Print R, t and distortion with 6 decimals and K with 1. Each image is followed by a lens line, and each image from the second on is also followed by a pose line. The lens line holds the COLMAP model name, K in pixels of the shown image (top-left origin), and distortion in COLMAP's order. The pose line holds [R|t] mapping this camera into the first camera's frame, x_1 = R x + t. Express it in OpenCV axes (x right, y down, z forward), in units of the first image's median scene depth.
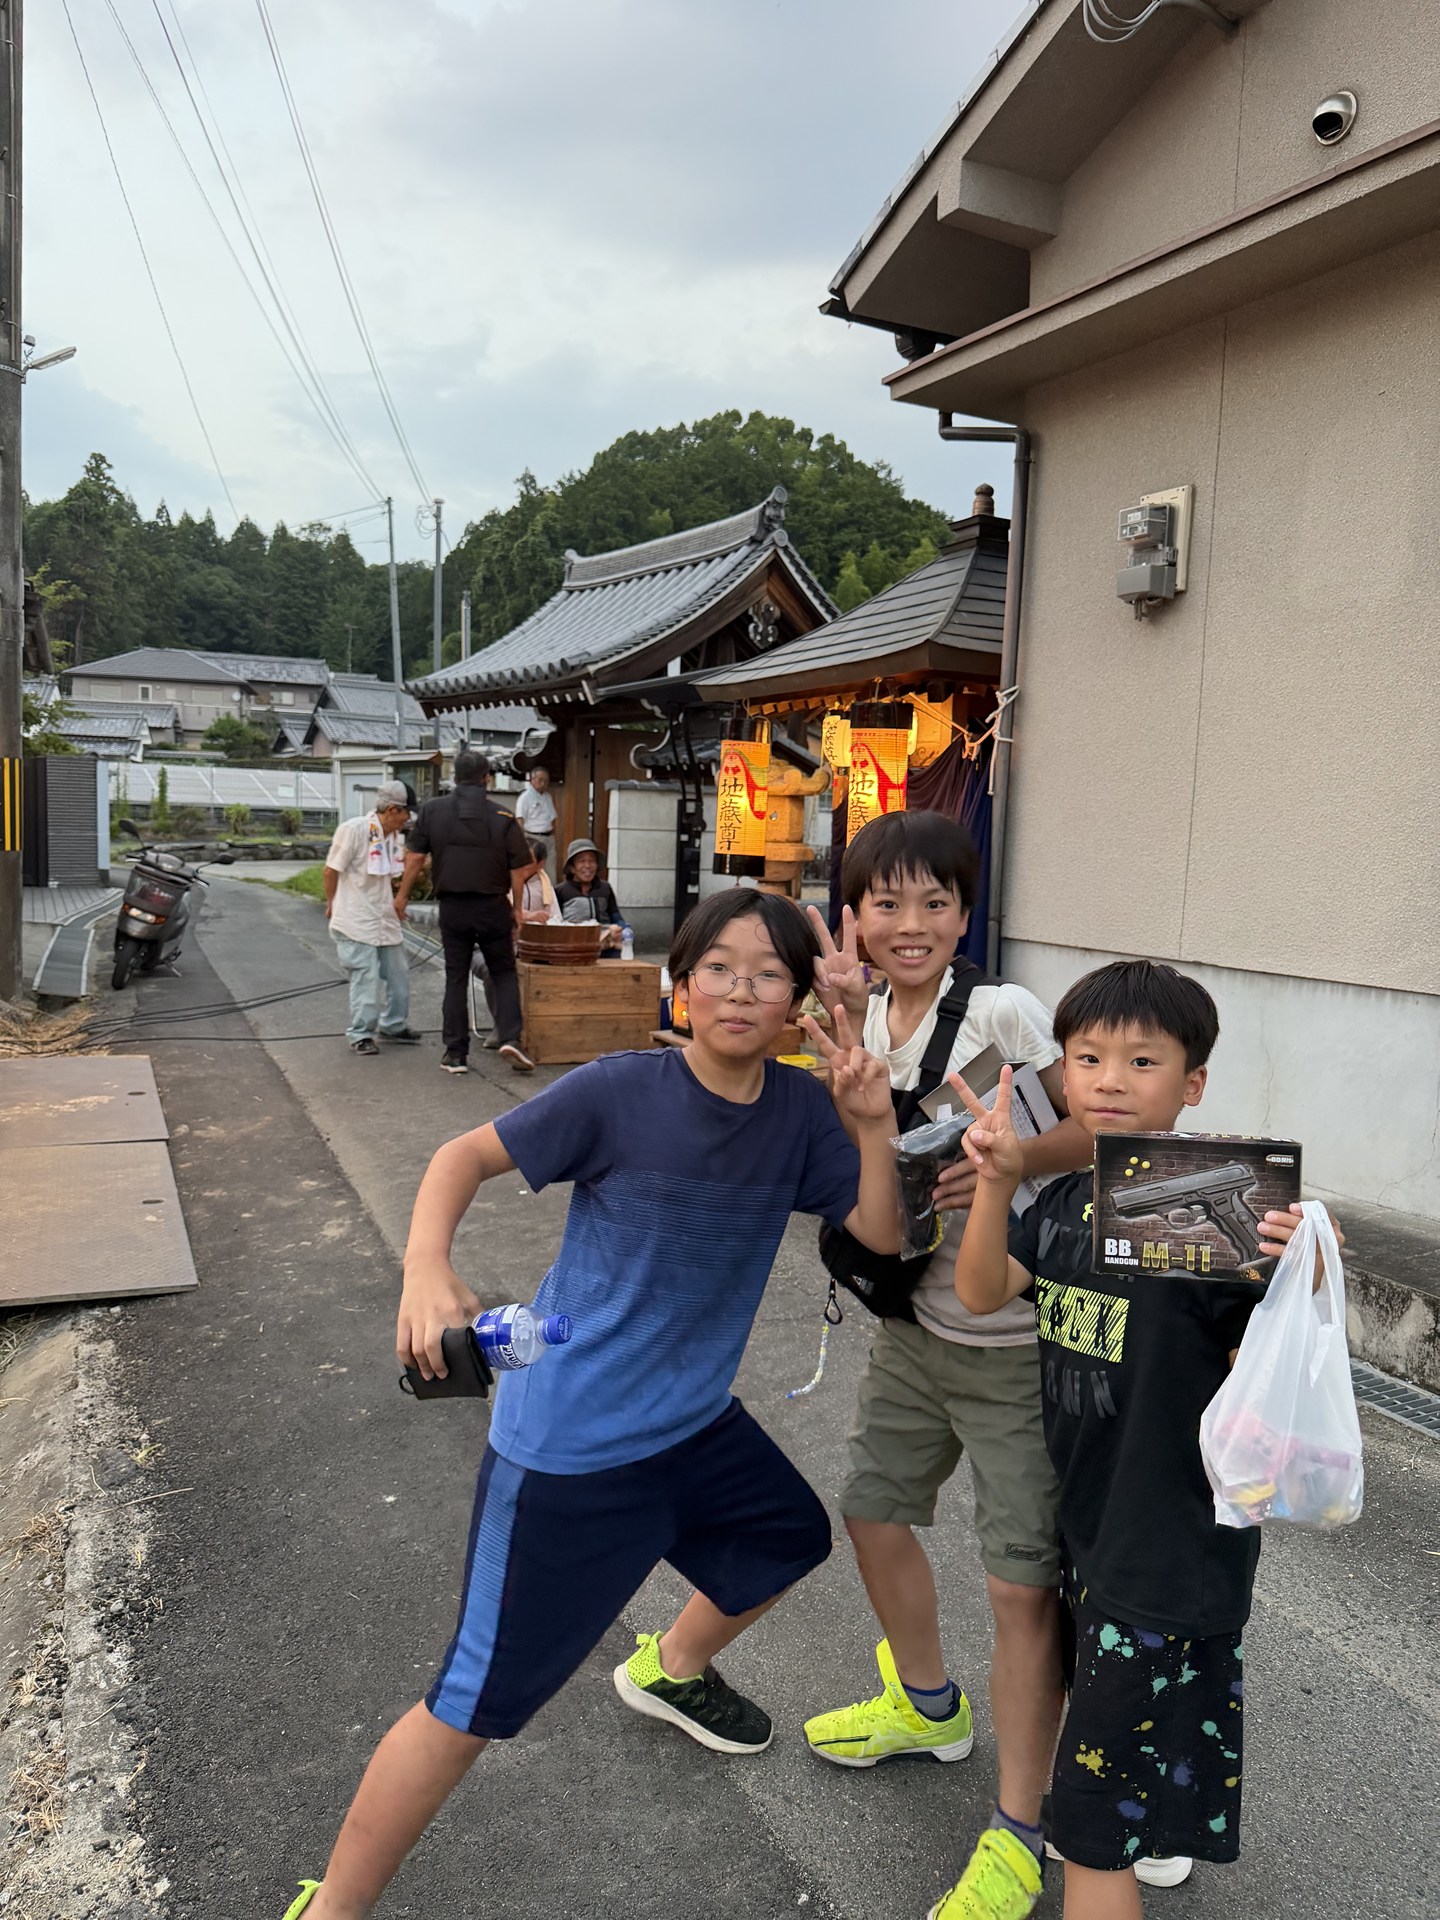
lens RADIAL K [[1346.4, 0, 767.9], [0, 1346.4, 983.8], [0, 0, 1]] dist [0.019117, -0.027412]
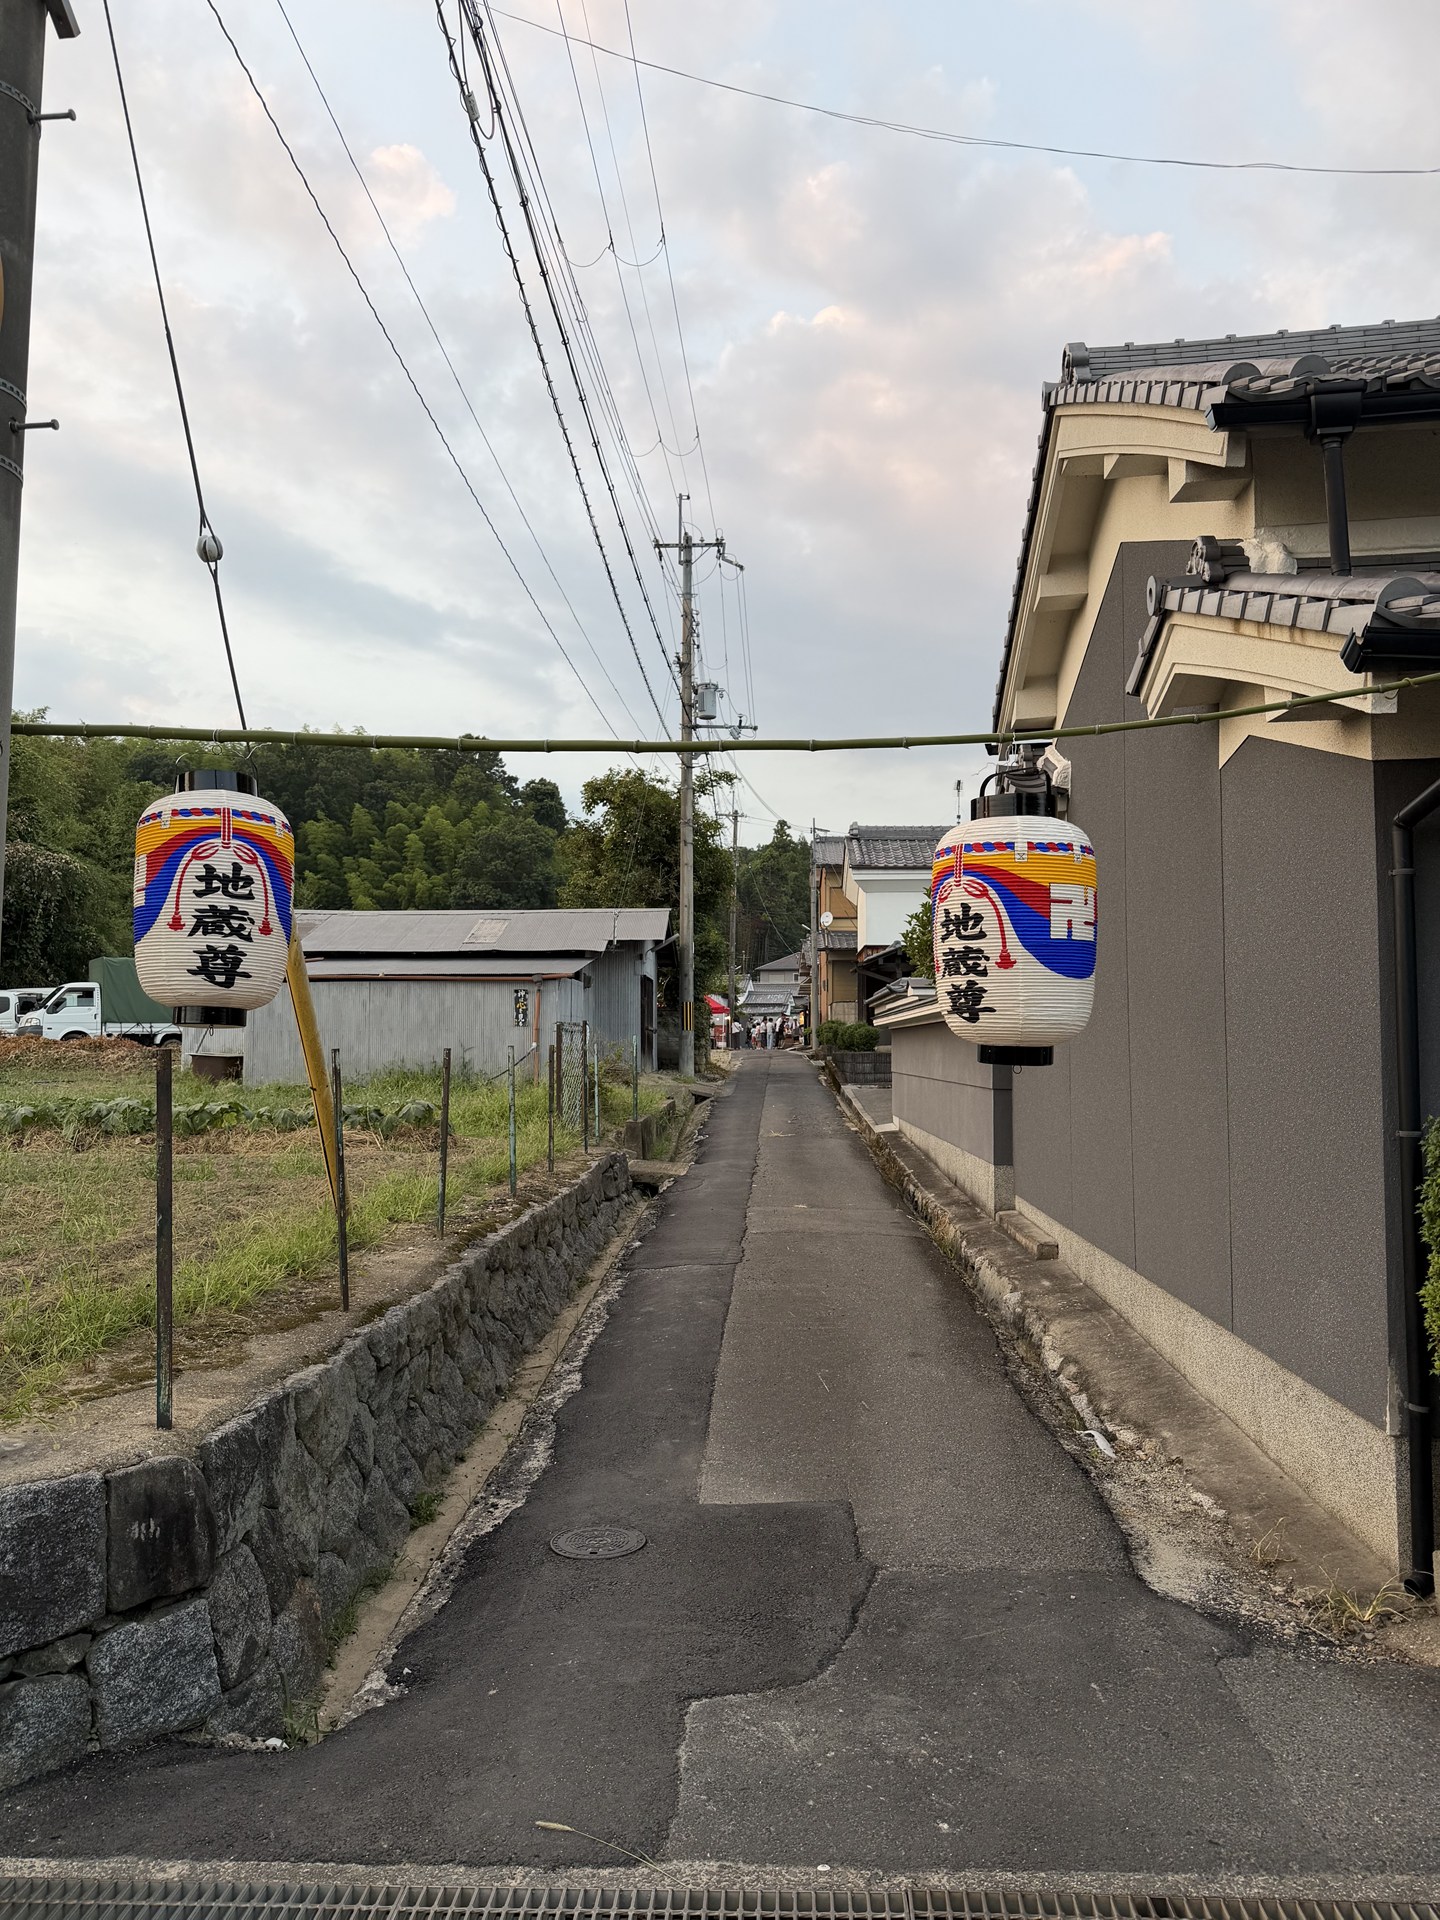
lens RADIAL K [[1346.4, 0, 718.6], [0, 1346.4, 965.4], [0, 0, 1]] dist [0.019117, -0.027412]
pose [[0.871191, -0.071899, -0.485651, 3.292739], [-0.021892, 0.982545, -0.184734, 1.047050], [0.490456, 0.171571, 0.854410, -5.996606]]
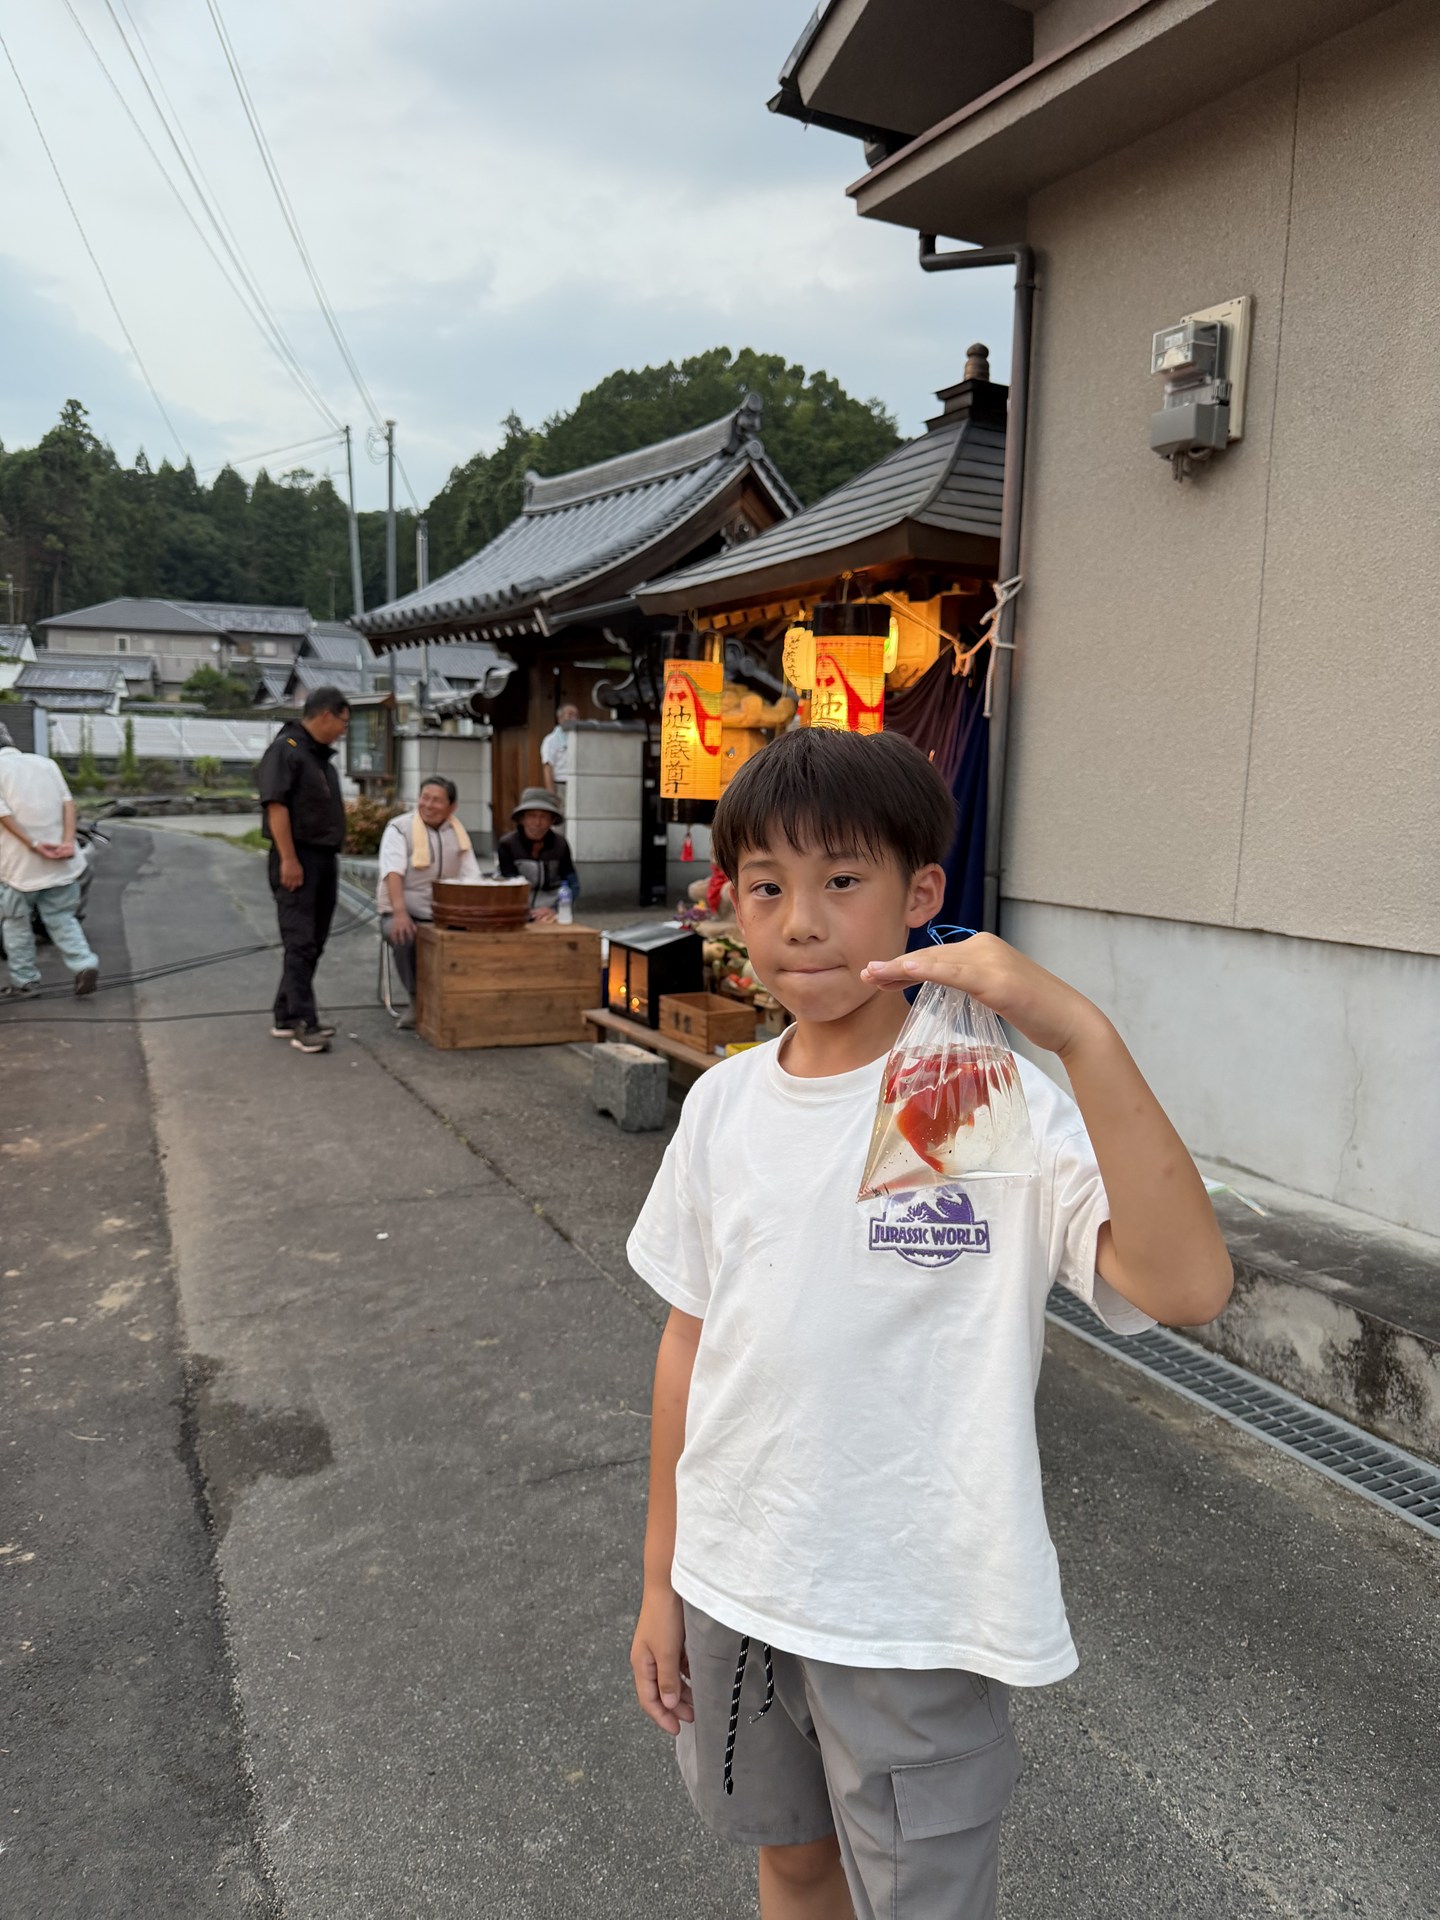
lens RADIAL K [[1346.4, 0, 779.2], [0, 1346.4, 976.7], [0, 0, 1]] dist [0.019117, -0.027412]
pose [[0.999917, -0.009549, 0.008632, 0.024395], [0.009280, 0.999486, 0.030679, -0.008967], [-0.008921, -0.030596, 0.999492, 0.141605]]
